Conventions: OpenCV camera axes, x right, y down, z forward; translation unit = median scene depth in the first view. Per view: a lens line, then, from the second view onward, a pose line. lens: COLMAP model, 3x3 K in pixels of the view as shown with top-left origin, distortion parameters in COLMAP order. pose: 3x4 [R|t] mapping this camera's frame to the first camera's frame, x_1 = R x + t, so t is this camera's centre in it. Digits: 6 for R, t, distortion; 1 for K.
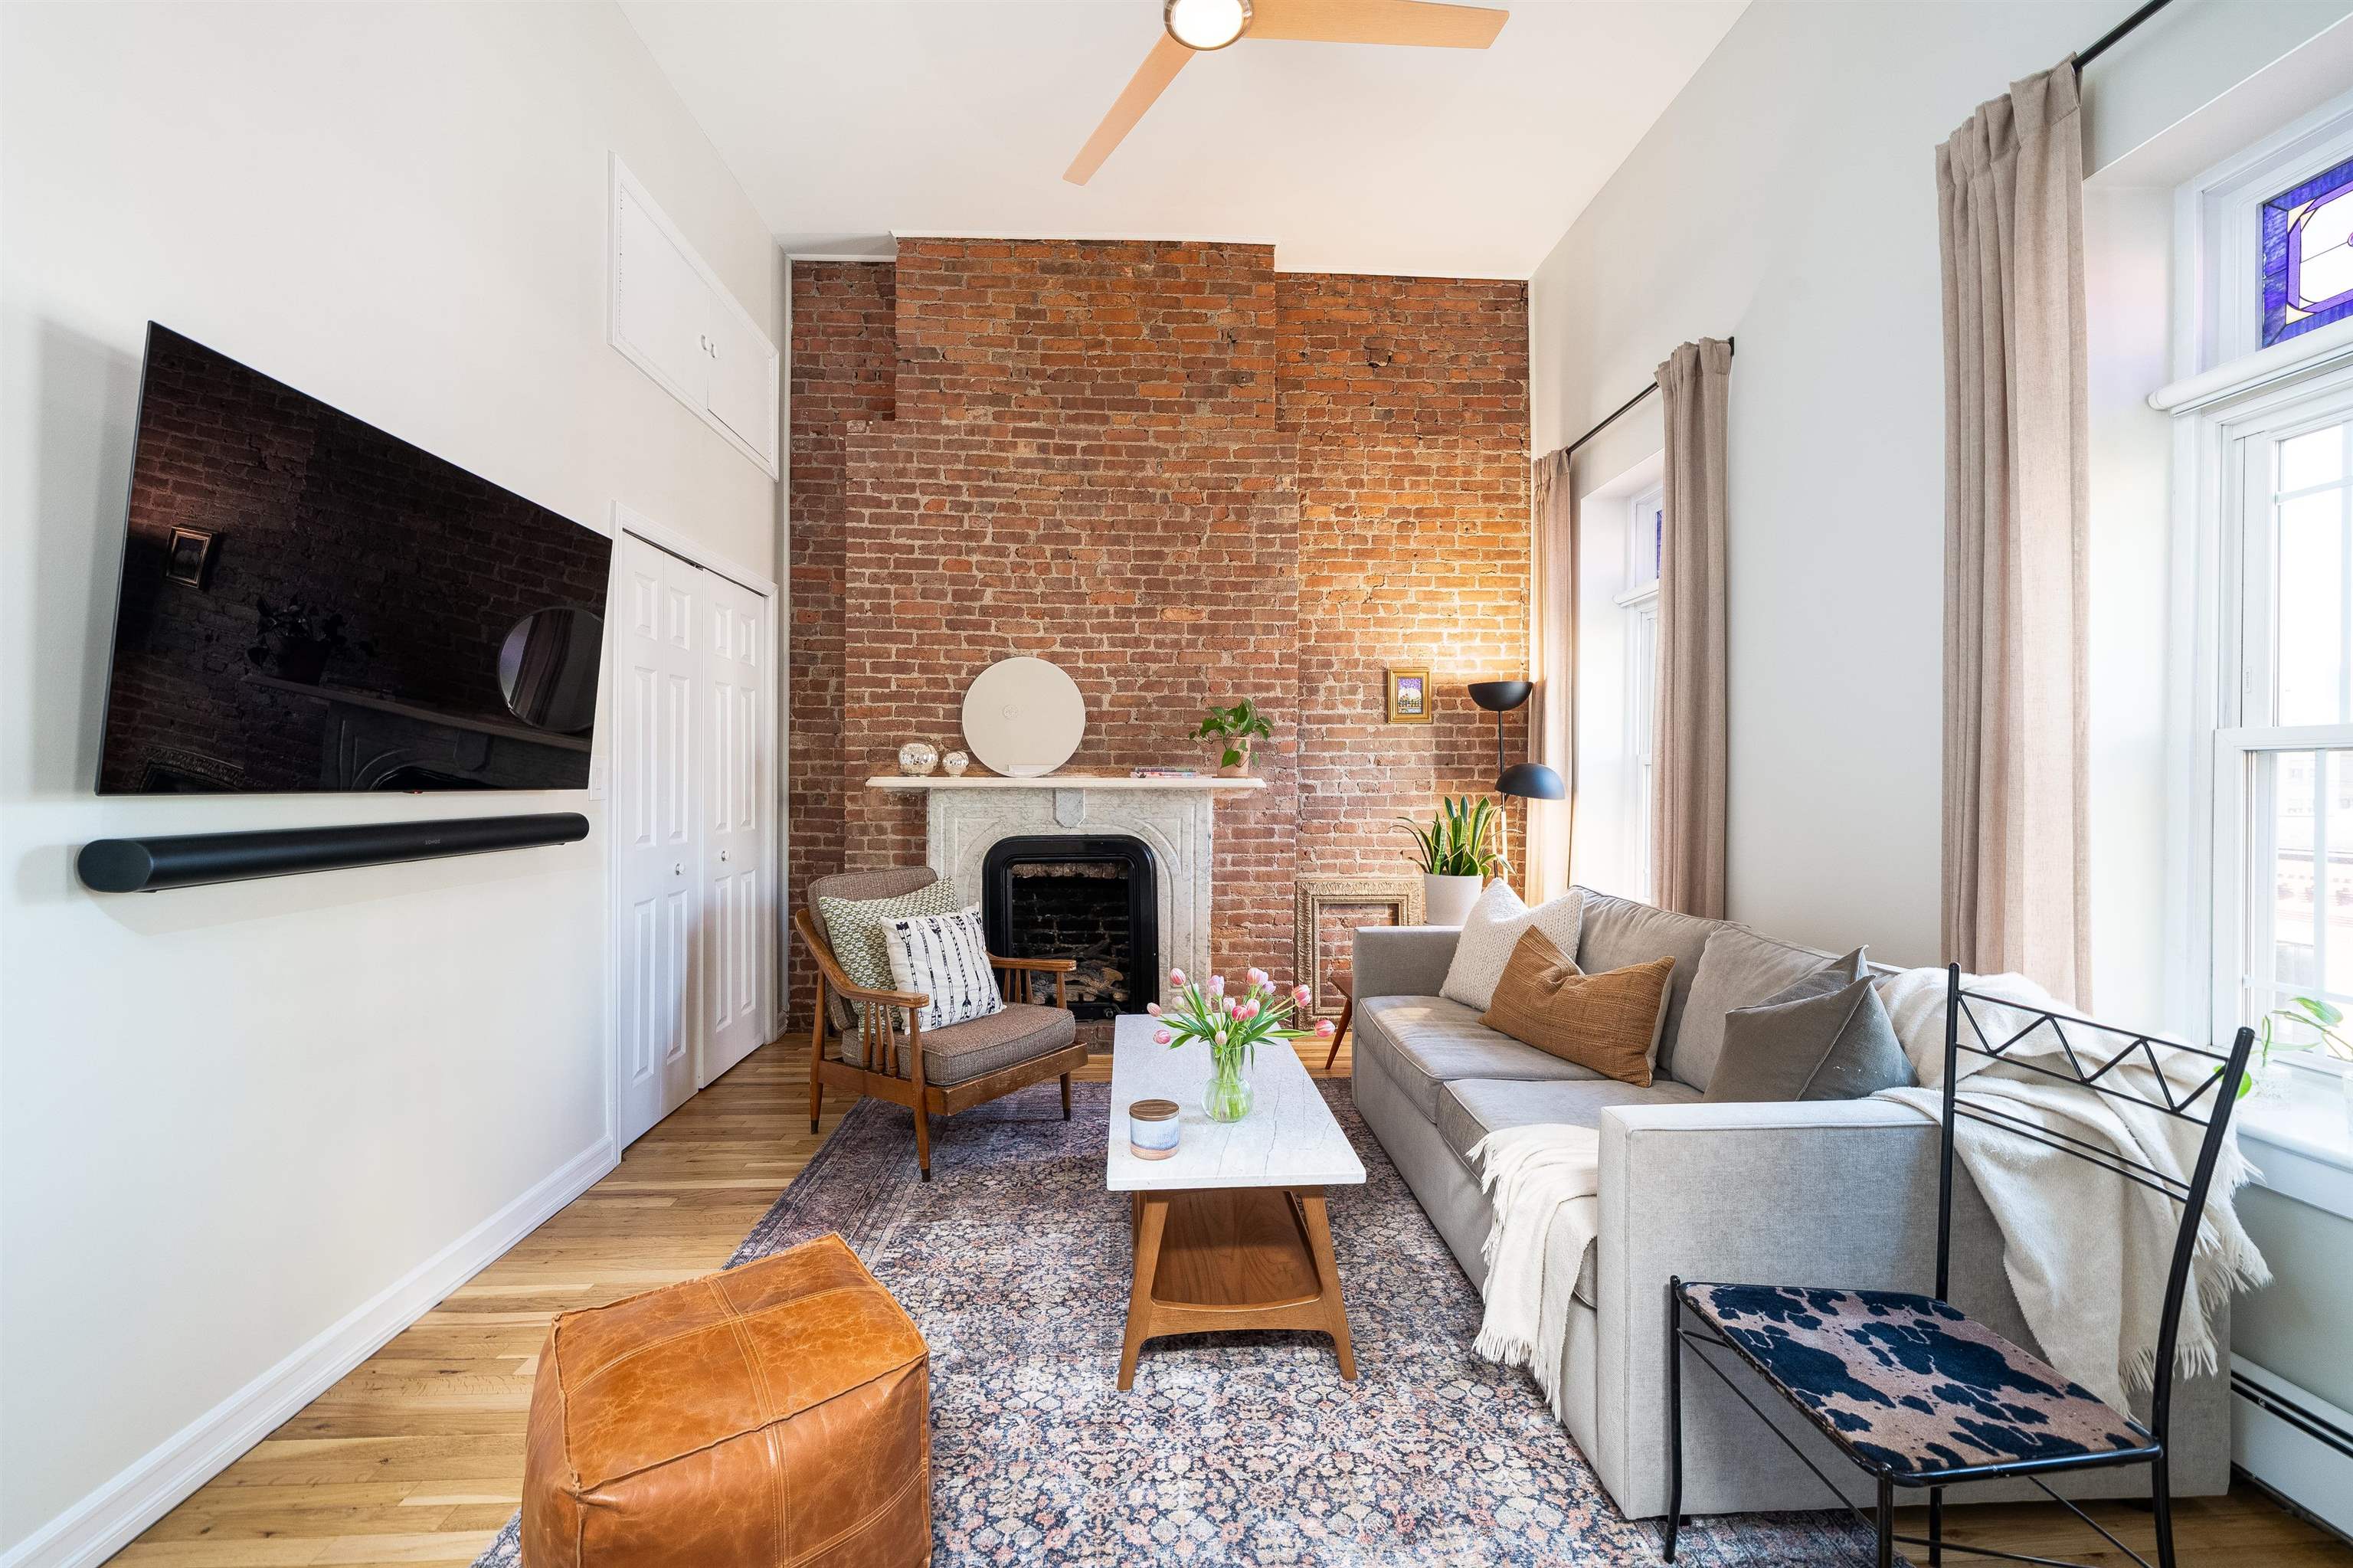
lens RADIAL K [[920.2, 0, 1176.5], [0, 920.2, 784.0], [0, 0, 1]] dist [-0.000843, -0.000219]
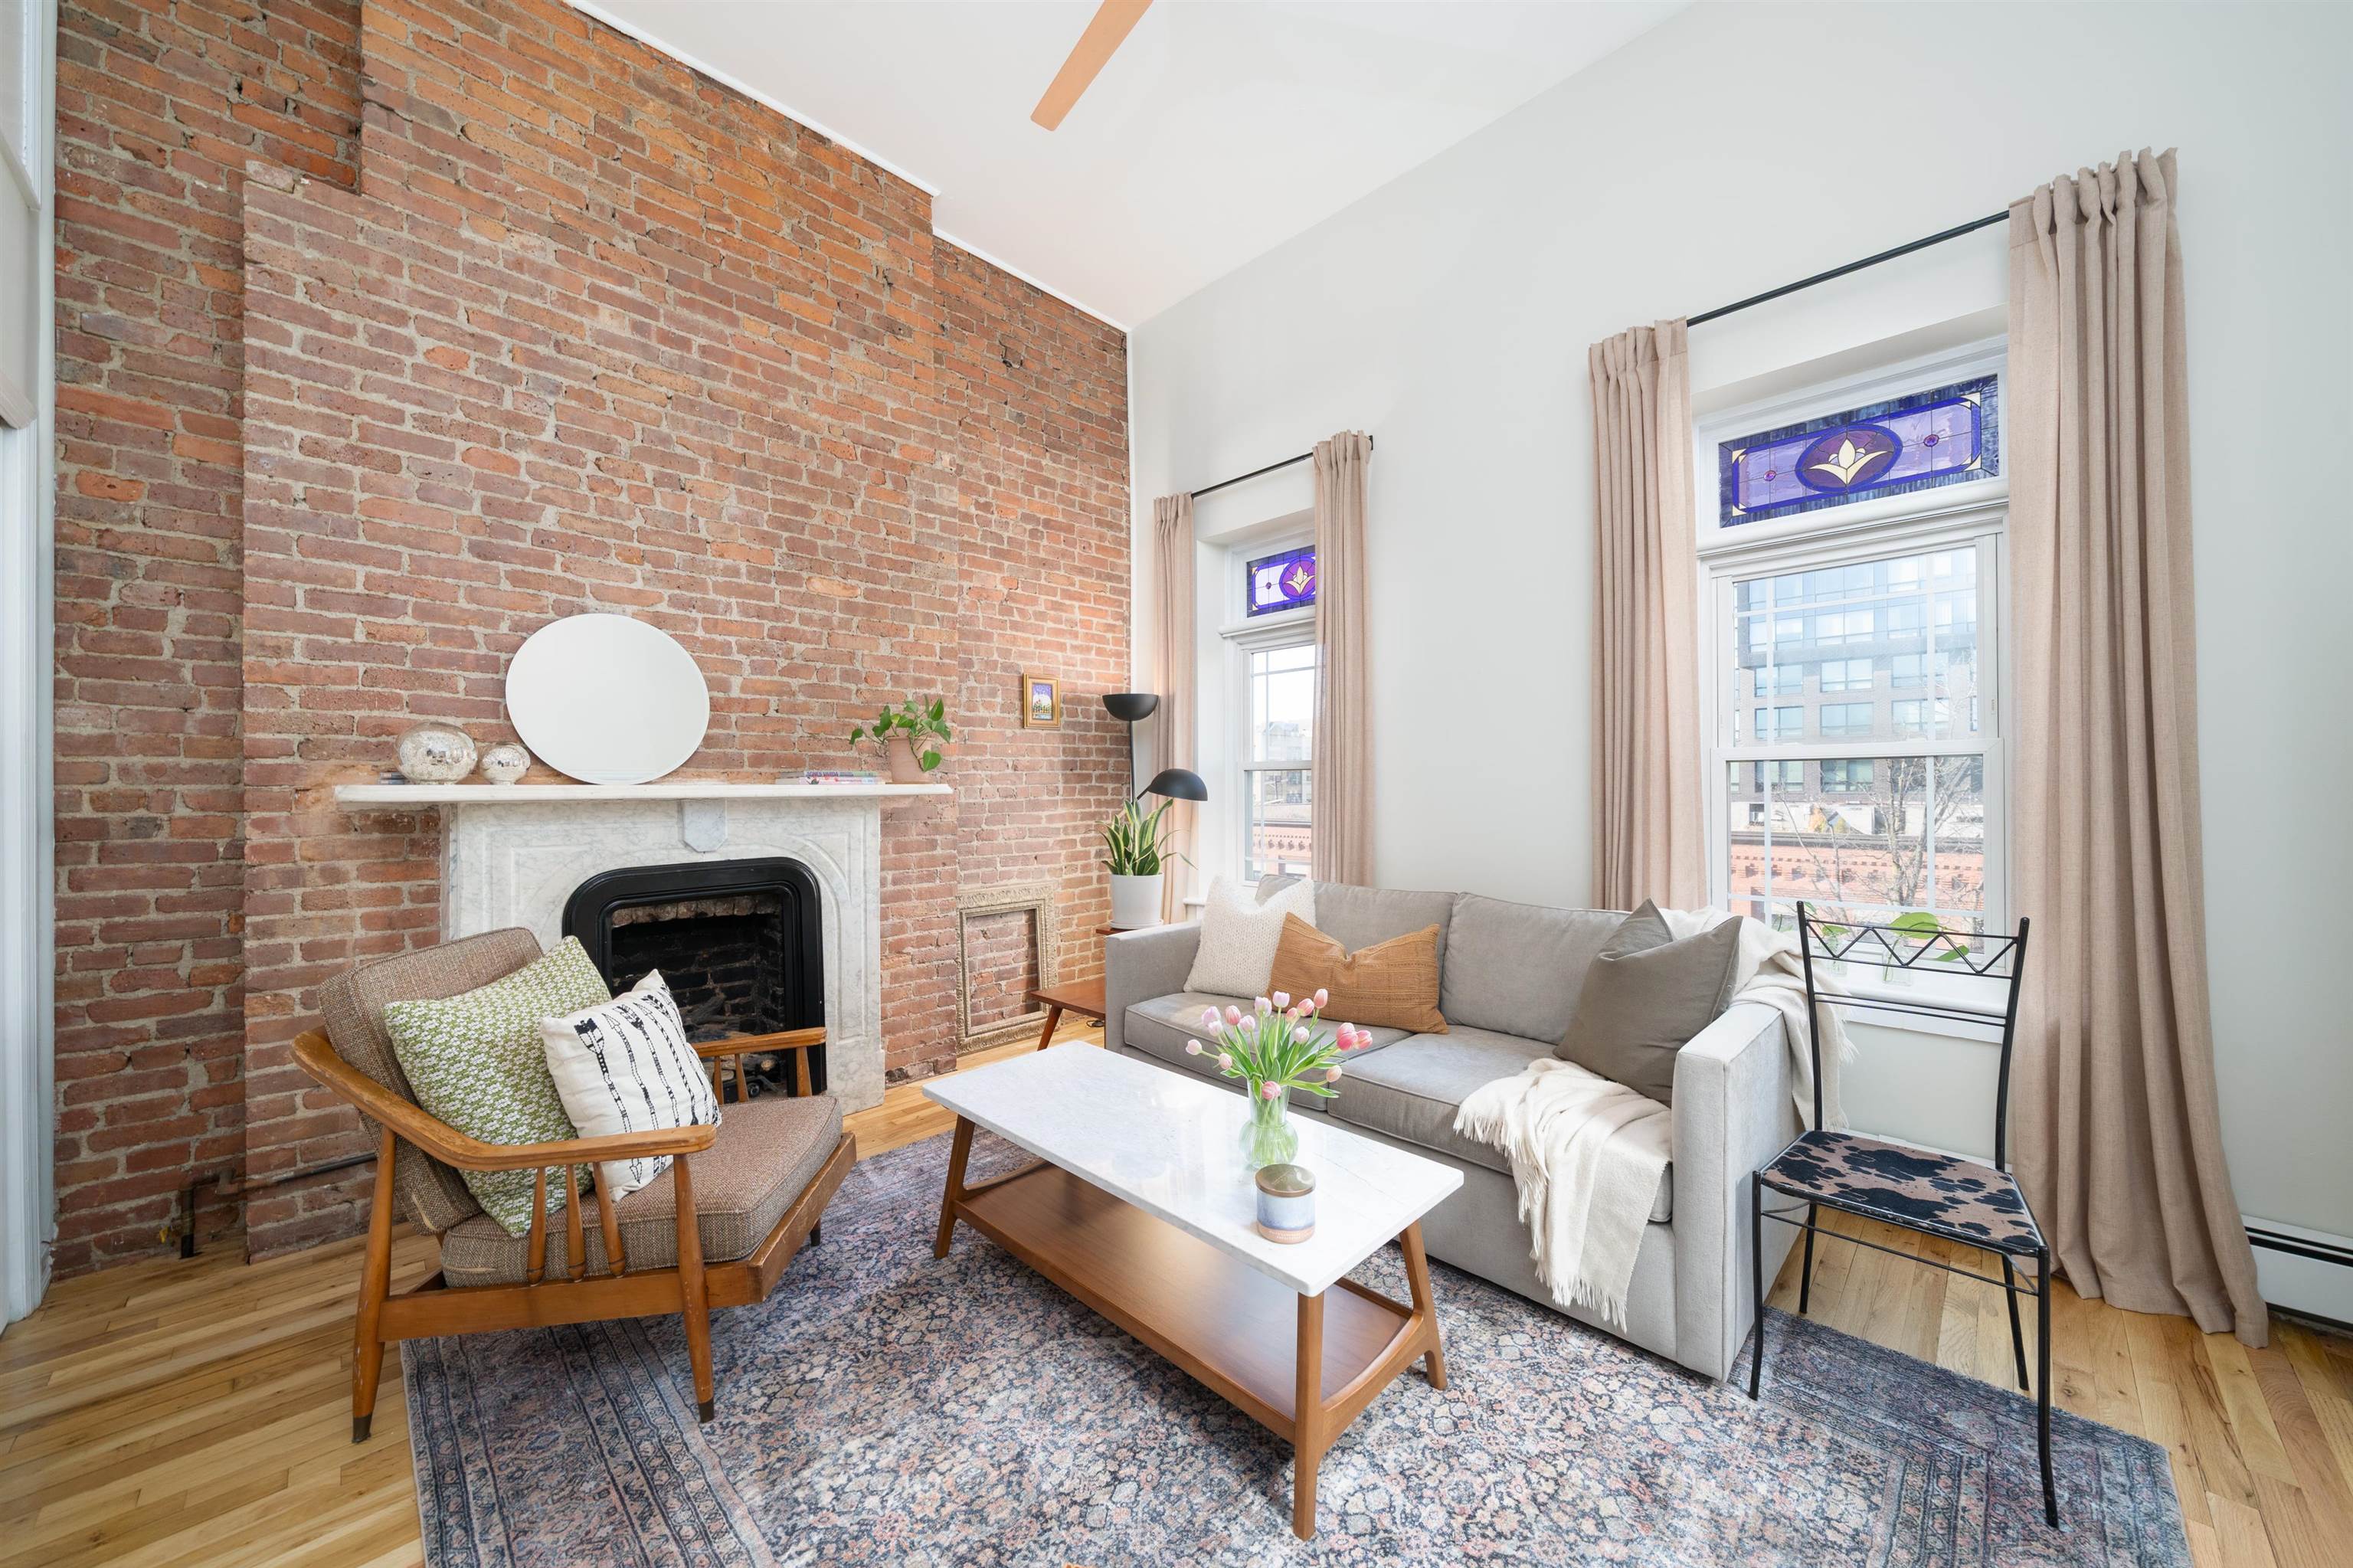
lens RADIAL K [[843.0, 0, 1176.5], [0, 843.0, 784.0], [0, 0, 1]] dist [0.001376, -0.002273]
pose [[0.738502, -0.006401, 0.674220, -0.280985], [0.012019, 0.999921, -0.003672, -0.000419], [-0.674144, 0.010815, 0.738521, 0.231257]]
